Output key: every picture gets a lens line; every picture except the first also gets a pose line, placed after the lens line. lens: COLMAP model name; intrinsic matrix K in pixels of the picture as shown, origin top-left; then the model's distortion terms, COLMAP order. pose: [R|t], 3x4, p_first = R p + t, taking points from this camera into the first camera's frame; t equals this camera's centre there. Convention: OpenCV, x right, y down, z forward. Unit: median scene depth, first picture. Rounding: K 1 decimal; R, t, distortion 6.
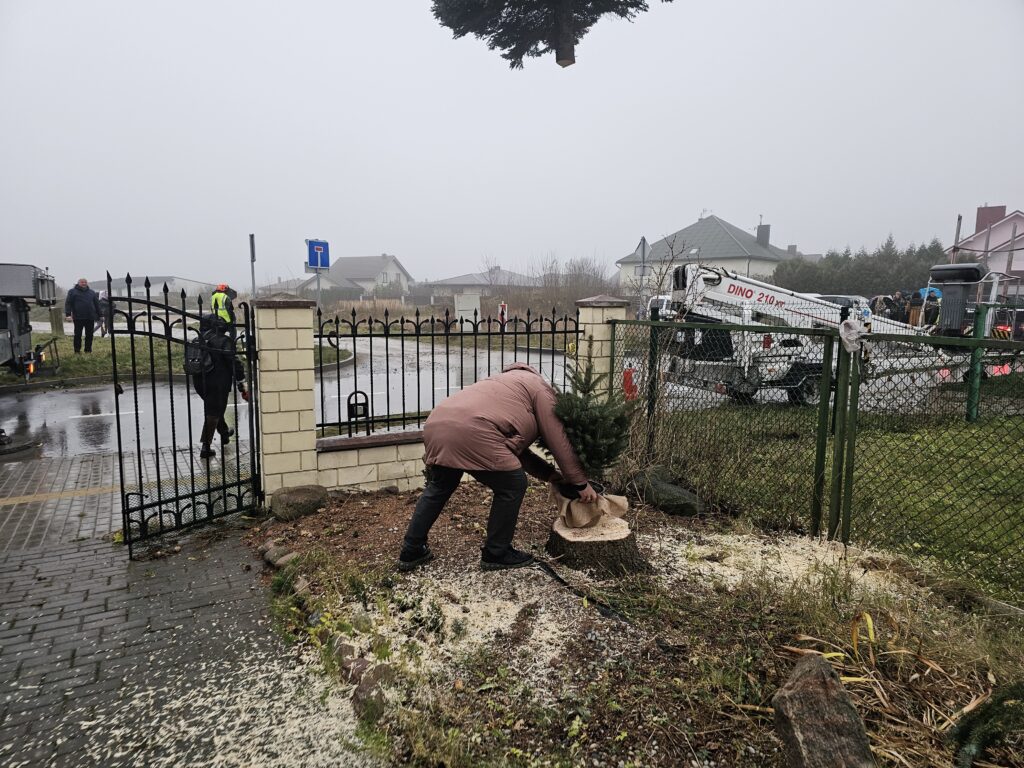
lens RADIAL K [[677.5, 0, 503.9], [0, 677.5, 385.3], [0, 0, 1]] dist [0.045254, -0.038442]
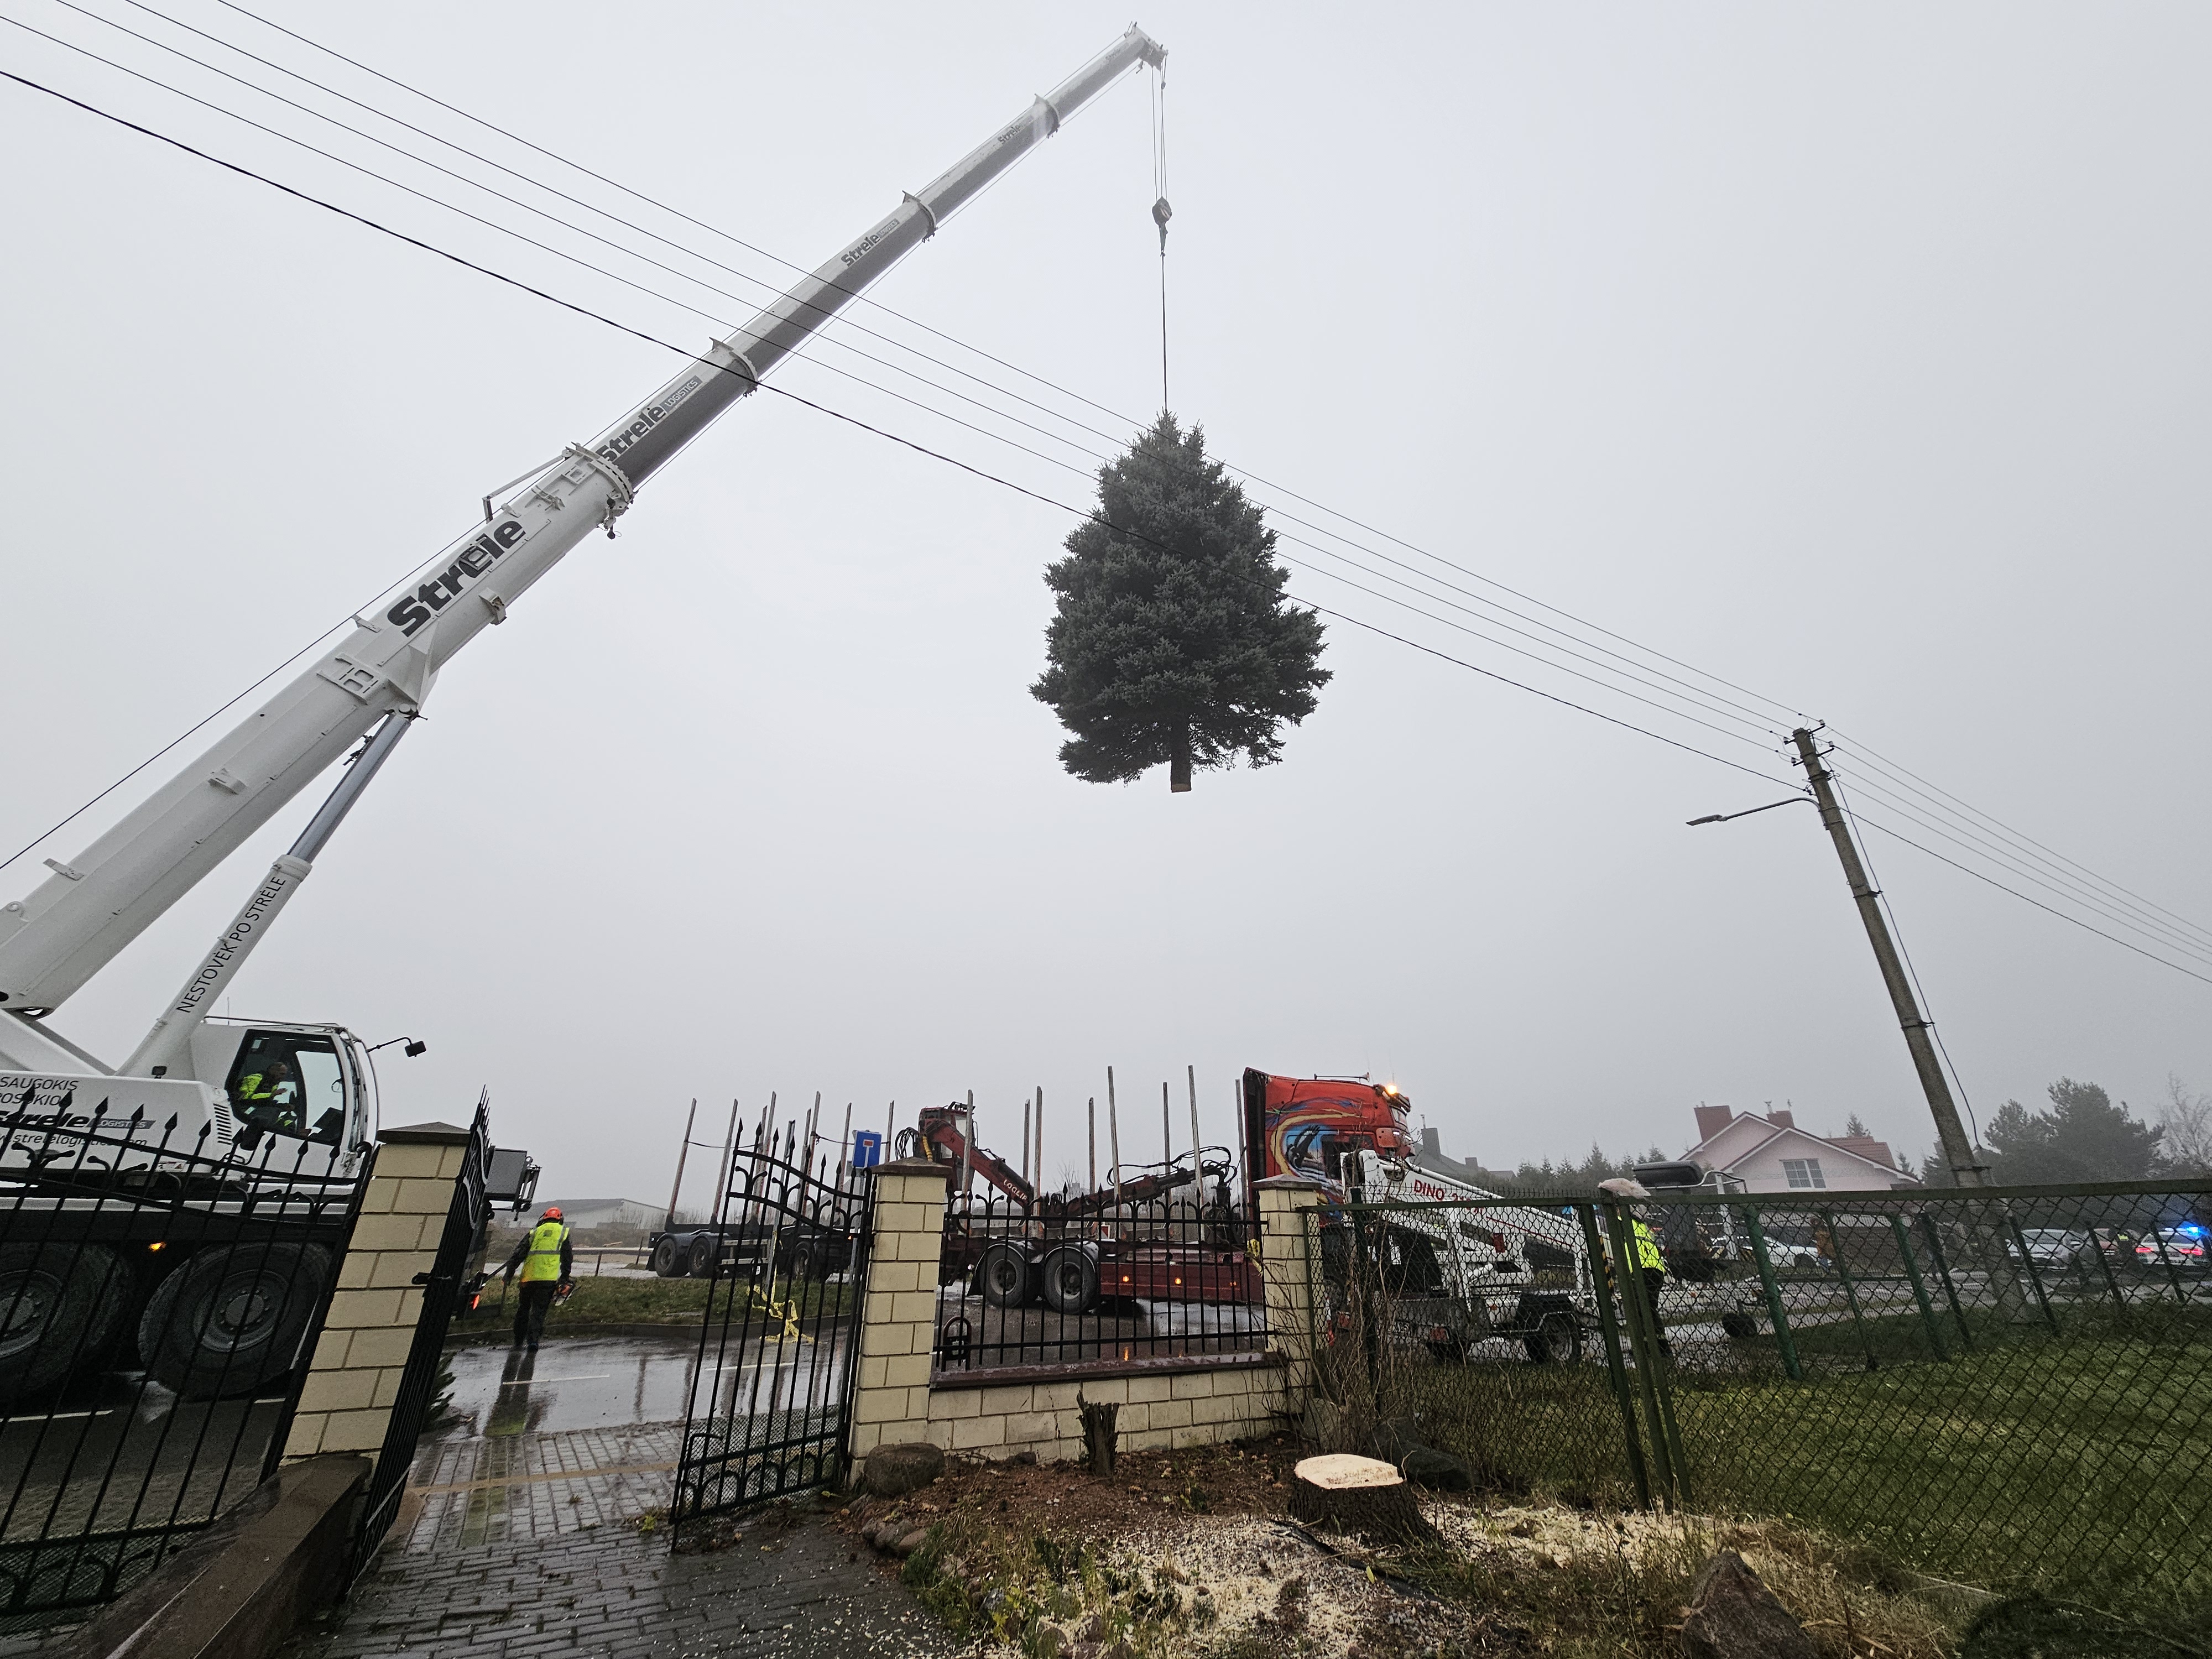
lens RADIAL K [[887.7, 0, 1102.8], [0, 887.7, 823.6], [0, 0, 1]] dist [0.001076, 0.000026]
pose [[0.999662, 0.013880, 0.021972, -0.136070], [0.000007, 0.845297, -0.534297, 0.106591], [-0.025989, 0.534117, 0.845011, -0.142960]]
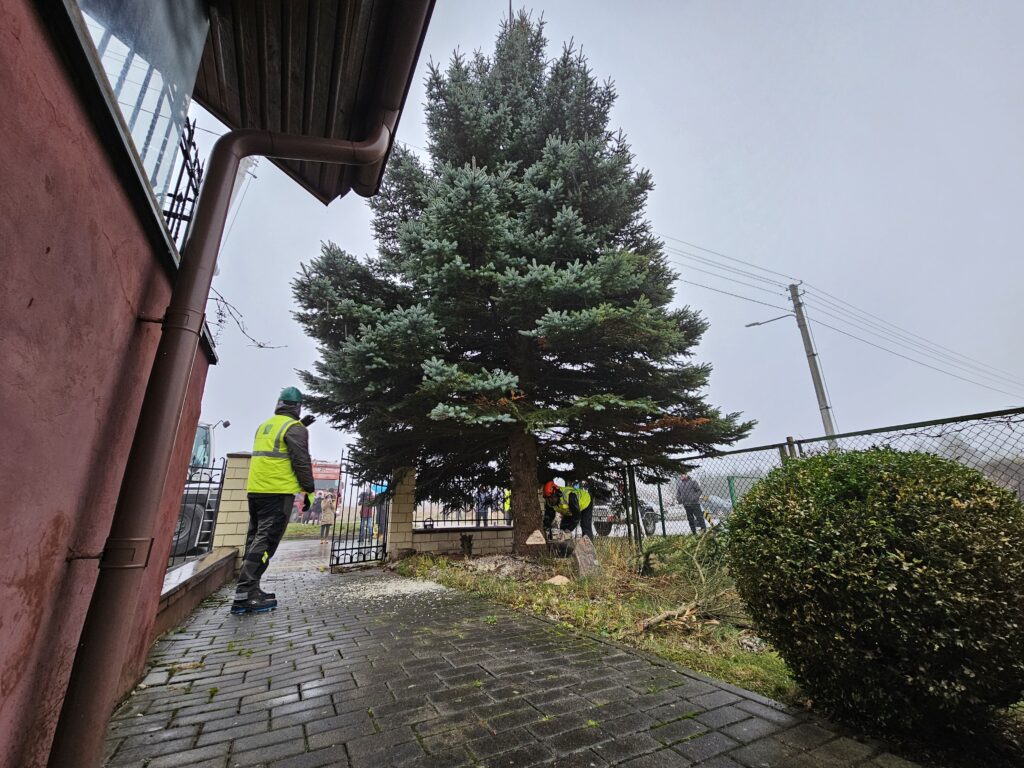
lens RADIAL K [[410.9, 0, 509.4], [0, 410.9, 383.7], [0, 0, 1]] dist [0.001076, 0.000026]
pose [[0.999743, -0.022098, -0.004980, 0.062479], [0.017960, 0.907241, -0.420229, 0.251766], [0.013804, 0.420031, 0.907405, -0.461807]]
